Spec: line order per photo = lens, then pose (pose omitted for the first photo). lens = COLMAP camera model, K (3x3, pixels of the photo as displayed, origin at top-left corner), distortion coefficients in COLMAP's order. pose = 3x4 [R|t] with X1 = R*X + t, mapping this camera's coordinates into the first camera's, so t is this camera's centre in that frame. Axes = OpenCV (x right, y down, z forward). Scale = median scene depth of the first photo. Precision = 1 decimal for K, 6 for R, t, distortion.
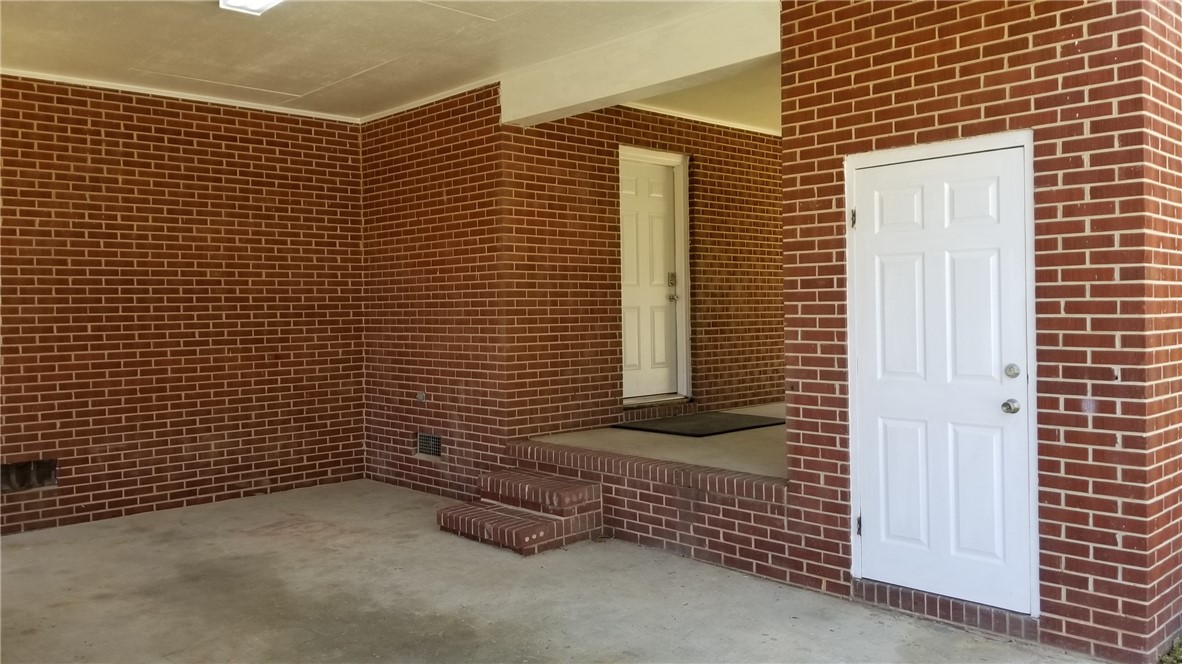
lens RADIAL K [[942.3, 0, 606.5], [0, 942.3, 308.3], [0, 0, 1]] dist [0.084207, -0.131404]
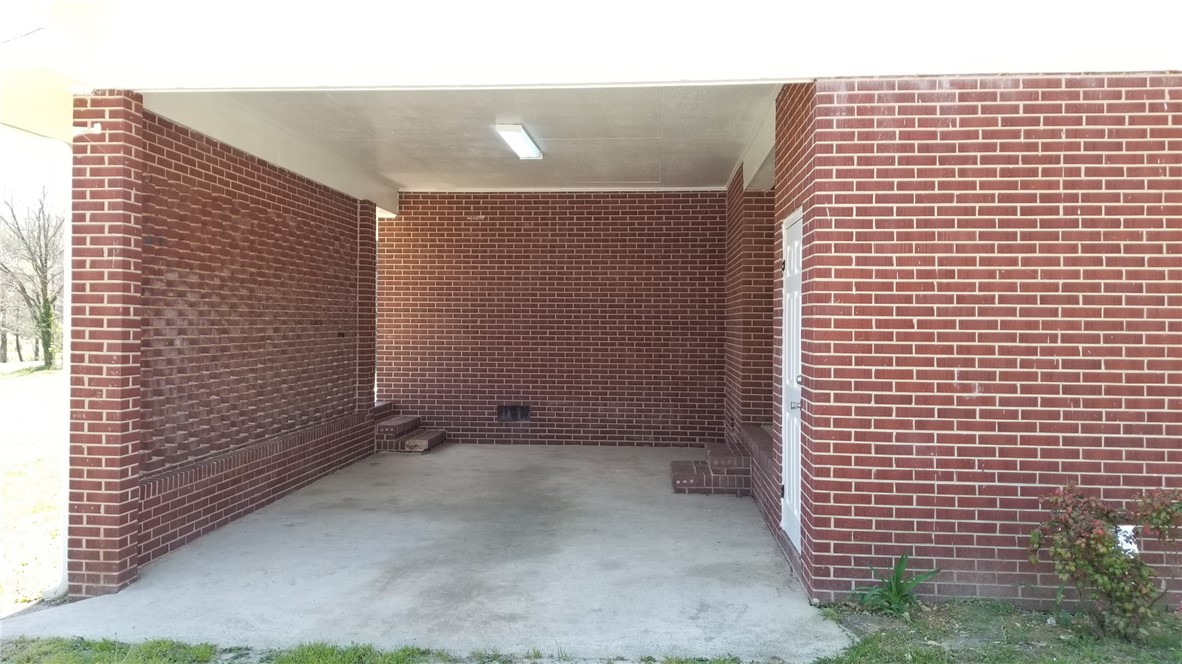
lens RADIAL K [[942.3, 0, 561.9], [0, 942.3, 322.2], [0, 0, 1]] dist [0.084207, -0.131404]
pose [[0.652067, 0.019828, -0.757902, 0.735658], [-0.018564, 0.999776, 0.010184, -0.015370], [0.757934, 0.007429, 0.652289, -0.087886]]
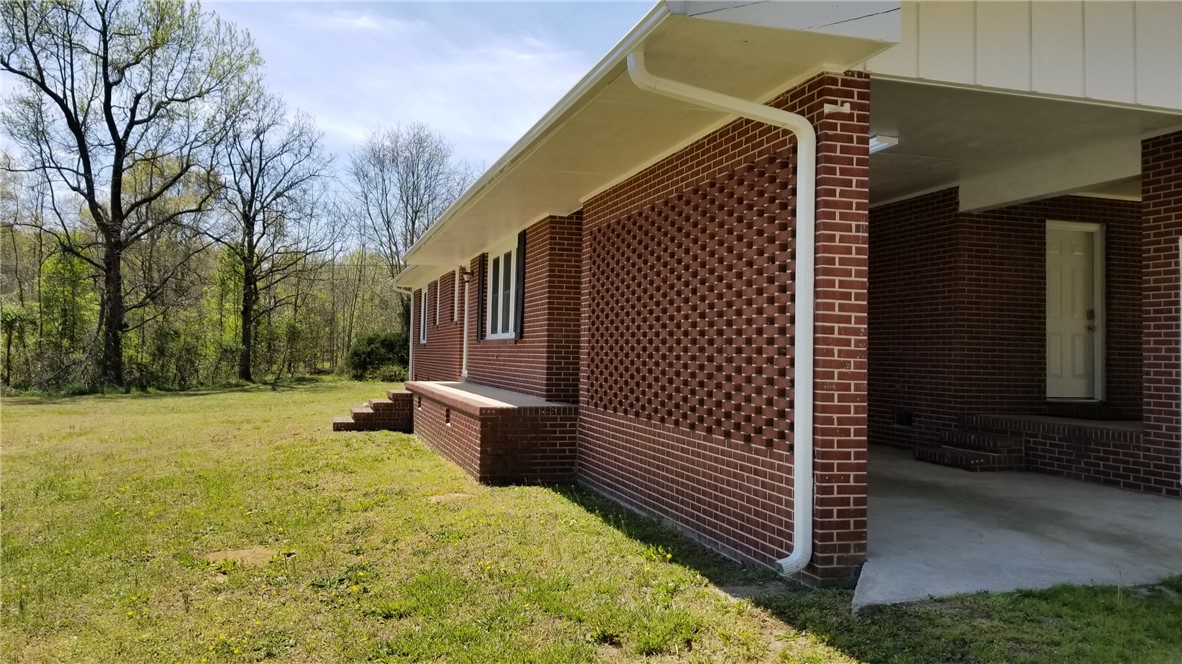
lens RADIAL K [[942.3, 0, 576.8], [0, 942.3, 311.0], [0, 0, 1]] dist [0.084207, -0.131404]
pose [[0.887244, 0.013698, -0.461097, 0.056509], [-0.035236, 0.998651, -0.038135, 0.051747], [0.459953, 0.050083, 0.886530, -0.680716]]
